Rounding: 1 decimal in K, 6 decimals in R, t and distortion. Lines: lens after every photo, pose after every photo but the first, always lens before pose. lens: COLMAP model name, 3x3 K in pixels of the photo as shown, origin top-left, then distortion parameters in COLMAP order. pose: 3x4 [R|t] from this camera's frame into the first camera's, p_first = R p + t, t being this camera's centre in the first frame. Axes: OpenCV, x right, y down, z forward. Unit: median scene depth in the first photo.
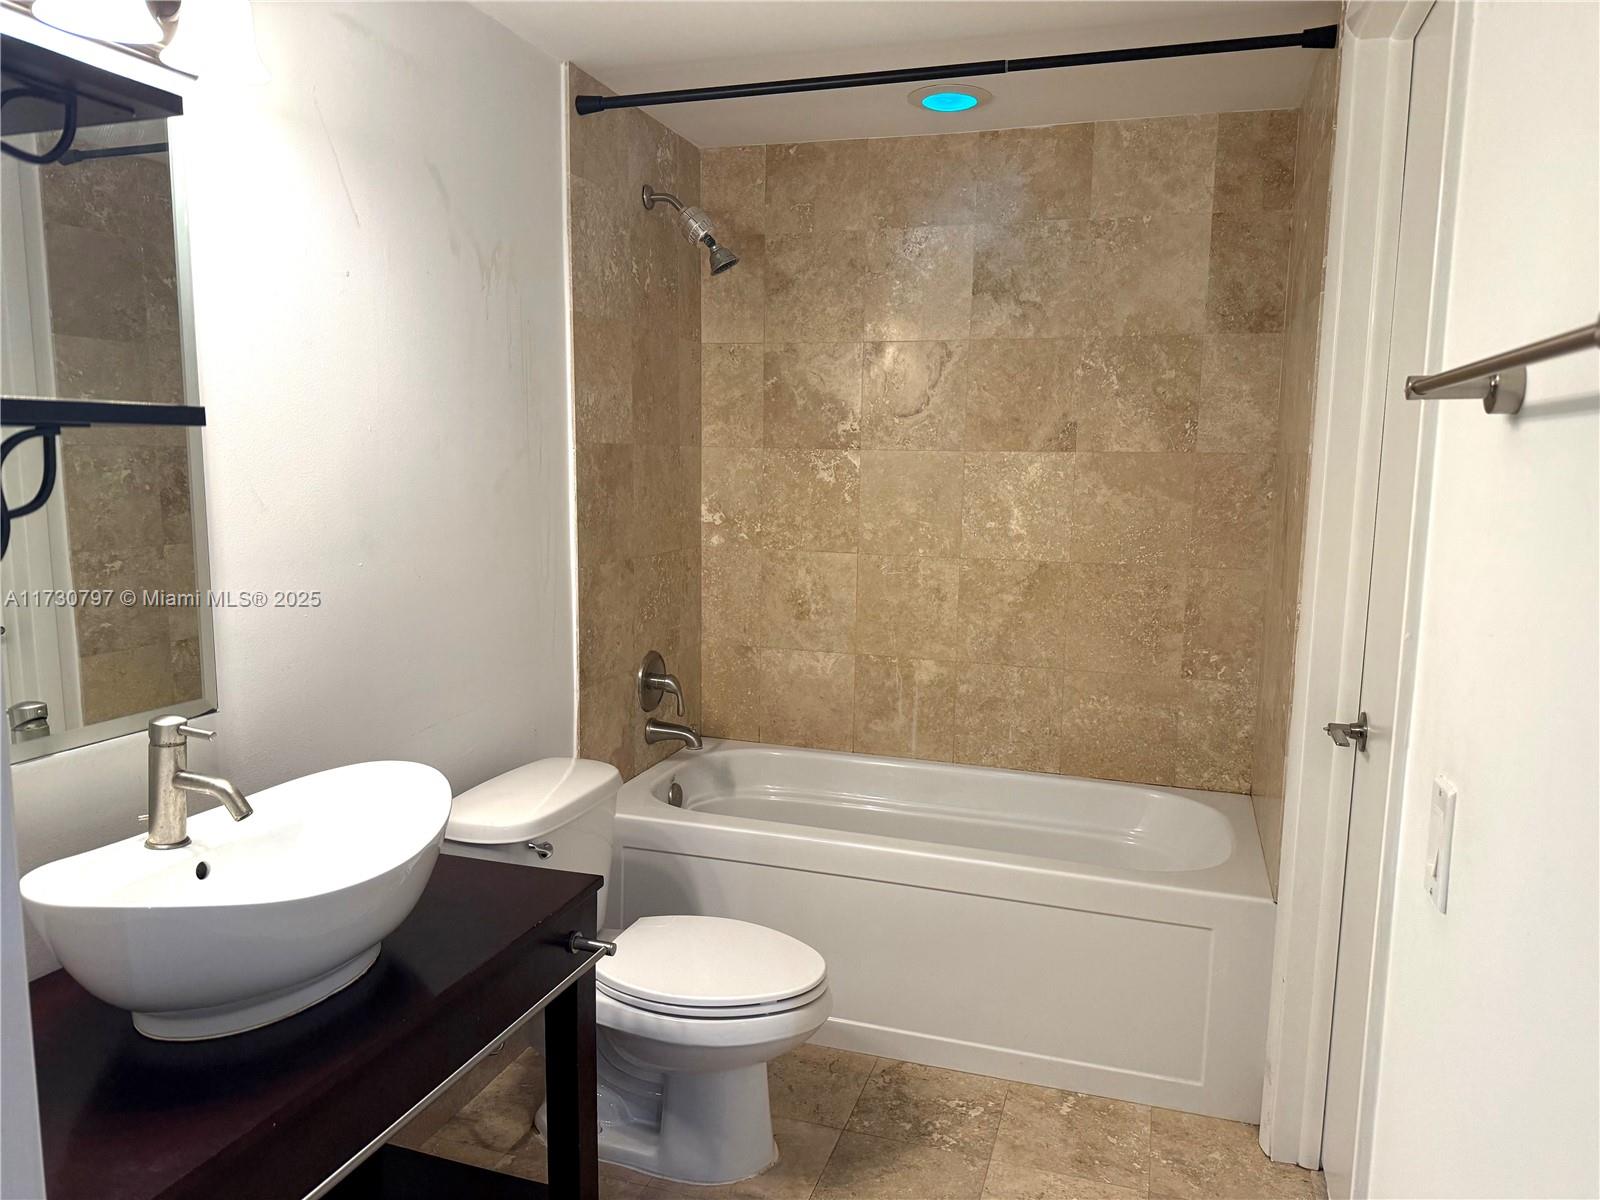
lens RADIAL K [[1116.3, 0, 809.4], [0, 1116.3, 613.6], [0, 0, 1]] dist [0.115610, -0.179139]
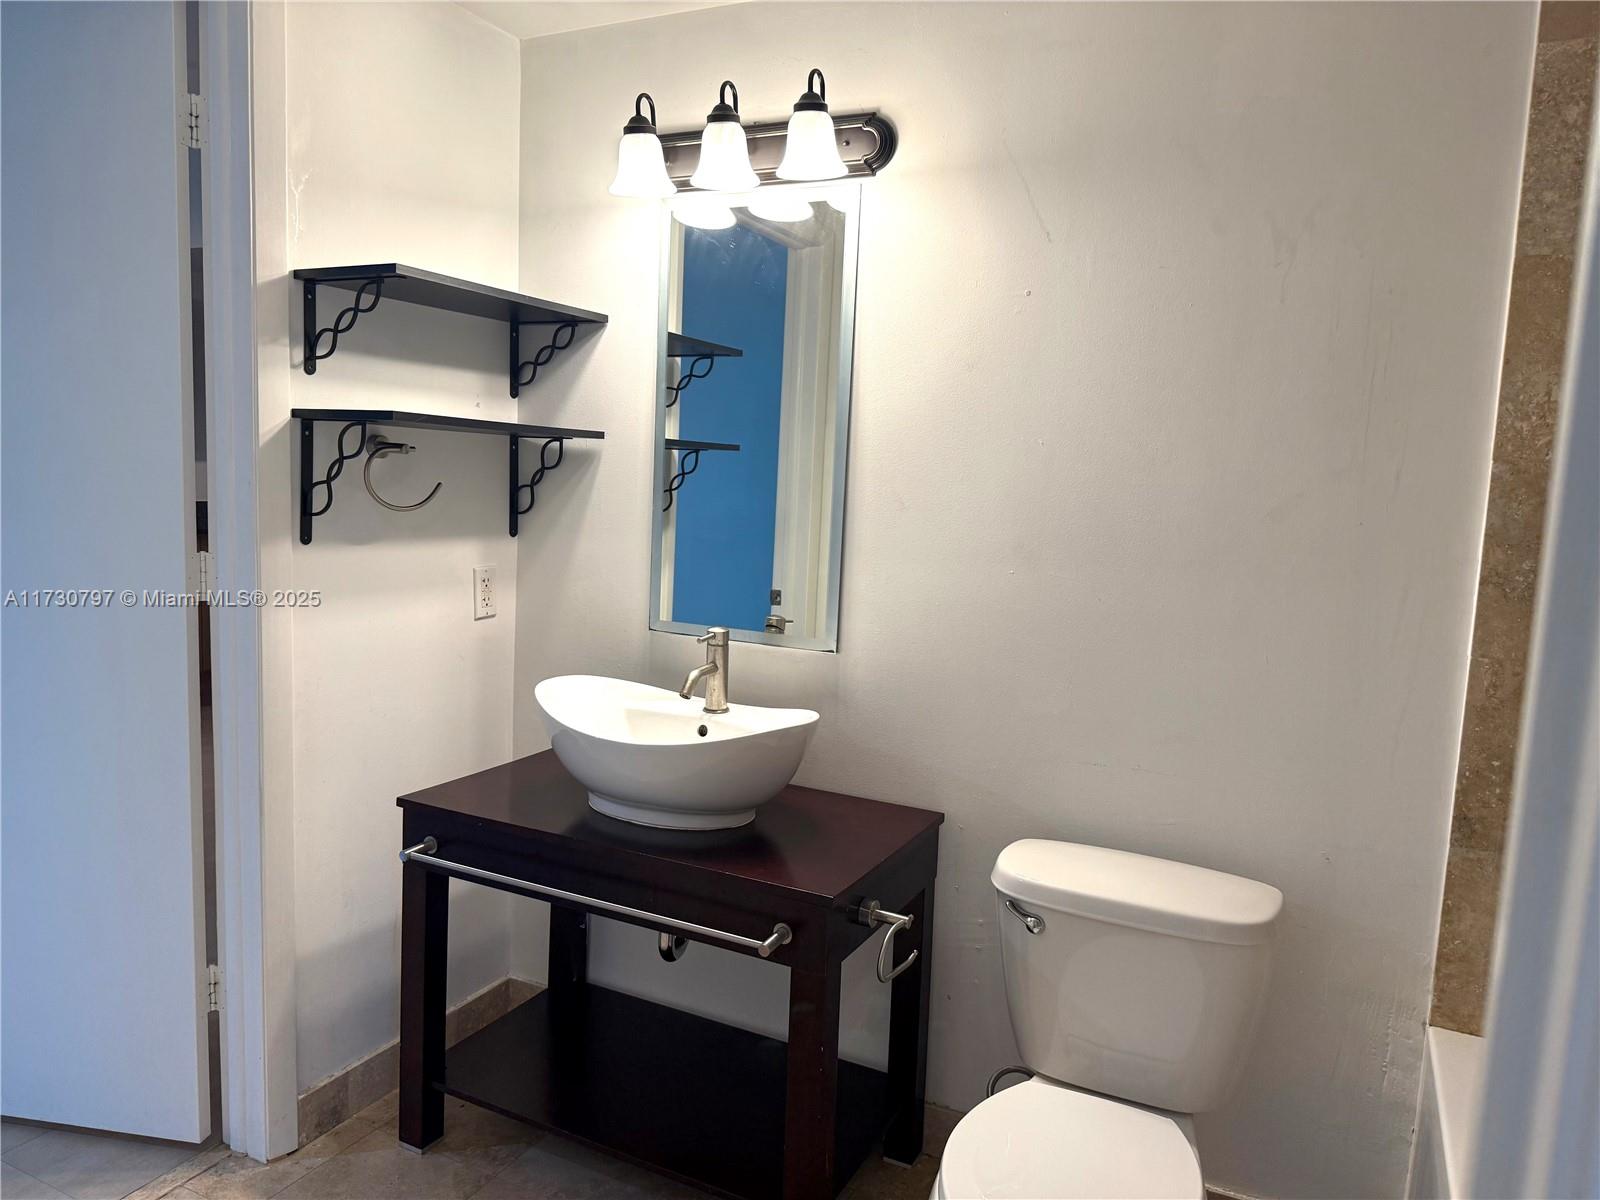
lens RADIAL K [[1112.9, 0, 800.0], [0, 1112.9, 600.0], [0, 0, 1]] dist [-0.007370, -0.006345]
pose [[-0.152619, 0.098339, -0.983380, 0.482199], [-0.183273, 0.974962, 0.125941, -0.083165], [0.971143, 0.199448, -0.130775, 0.722647]]
